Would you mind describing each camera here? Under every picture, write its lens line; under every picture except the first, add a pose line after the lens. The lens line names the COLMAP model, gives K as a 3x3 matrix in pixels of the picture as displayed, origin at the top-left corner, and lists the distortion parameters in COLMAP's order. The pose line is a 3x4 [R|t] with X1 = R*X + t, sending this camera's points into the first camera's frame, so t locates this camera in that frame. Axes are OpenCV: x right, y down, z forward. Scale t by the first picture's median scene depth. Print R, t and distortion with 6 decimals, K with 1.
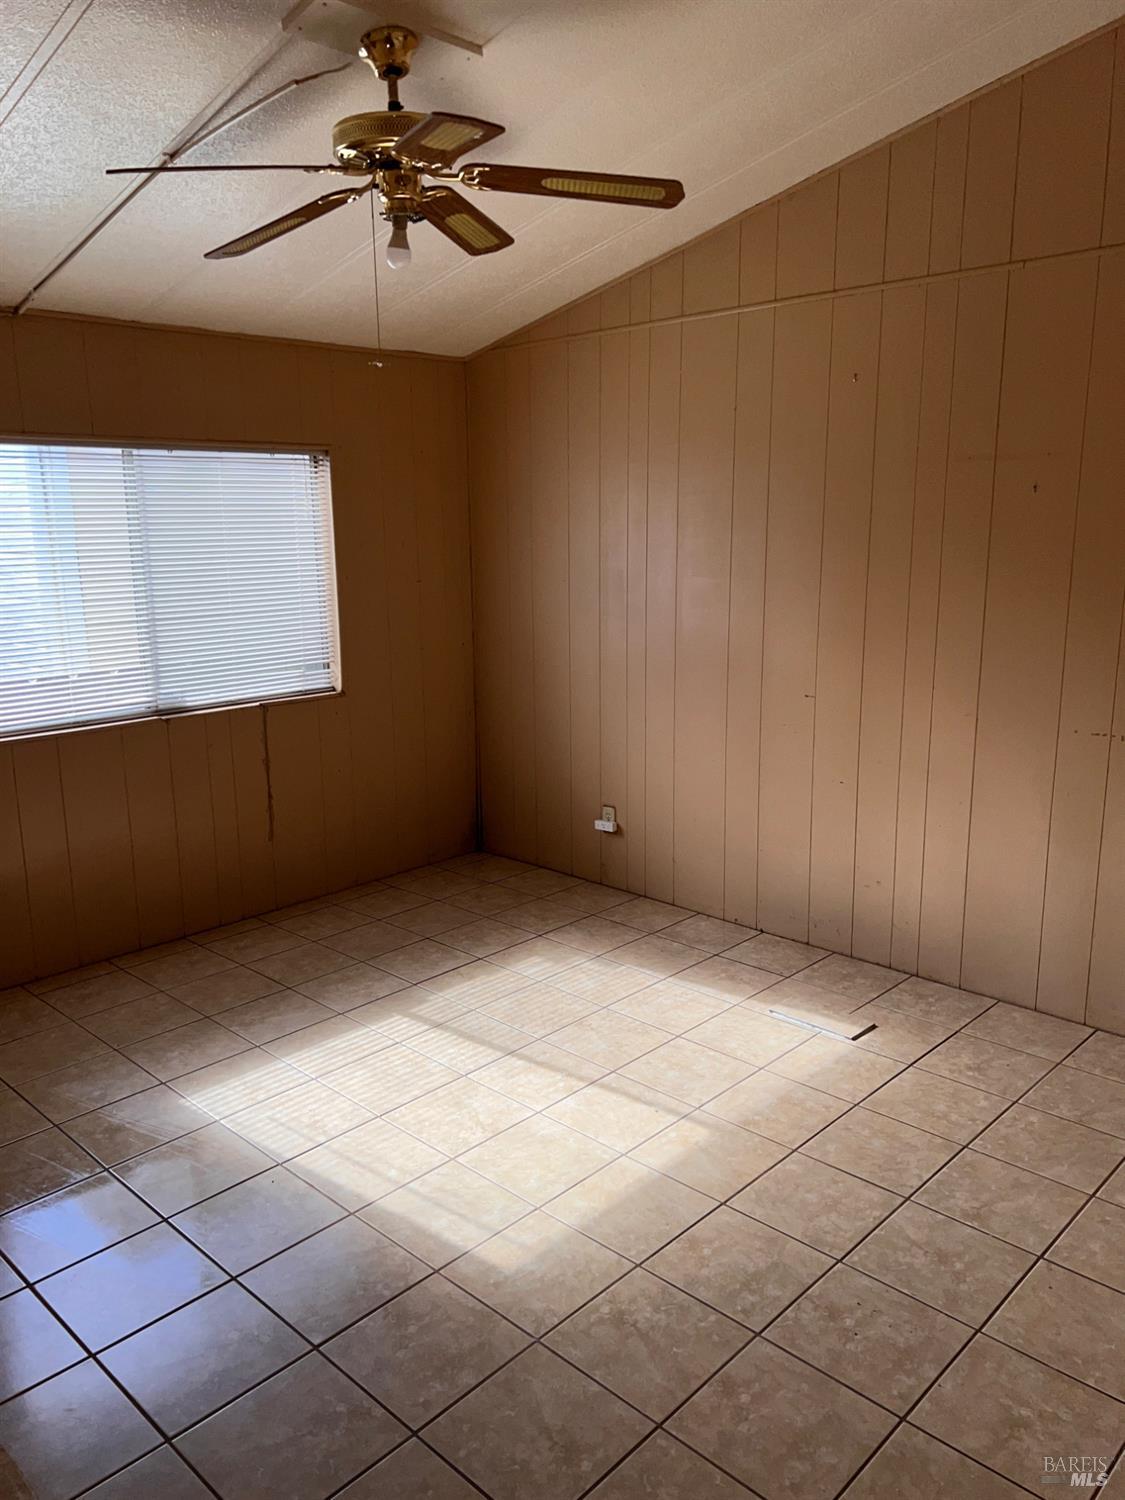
lens RADIAL K [[1130.1, 0, 561.9], [0, 1130.1, 751.9], [0, 0, 1]] dist [0.033634, -0.013366]
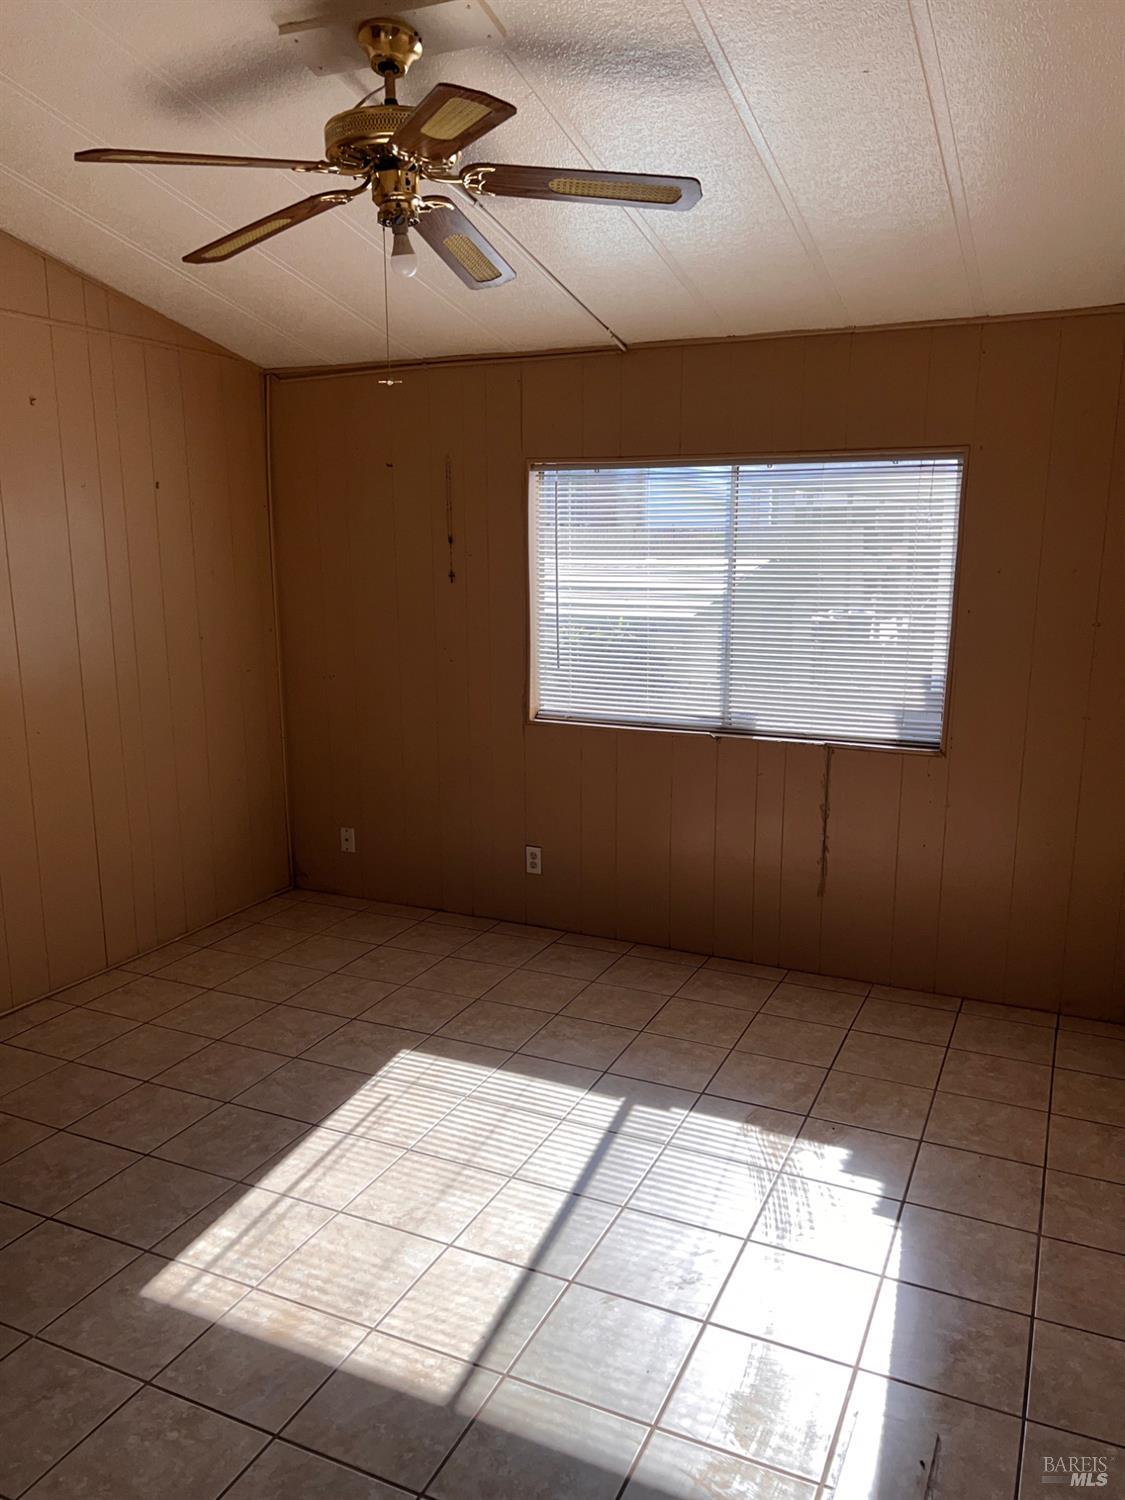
lens RADIAL K [[1130.1, 0, 564.5], [0, 1130.1, 747.4], [0, 0, 1]] dist [0.033634, -0.013366]
pose [[0.330913, 0.198798, -0.922484, 0.530295], [-0.203312, 0.969619, 0.136024, -0.129151], [0.921499, 0.142540, 0.361278, 0.530676]]
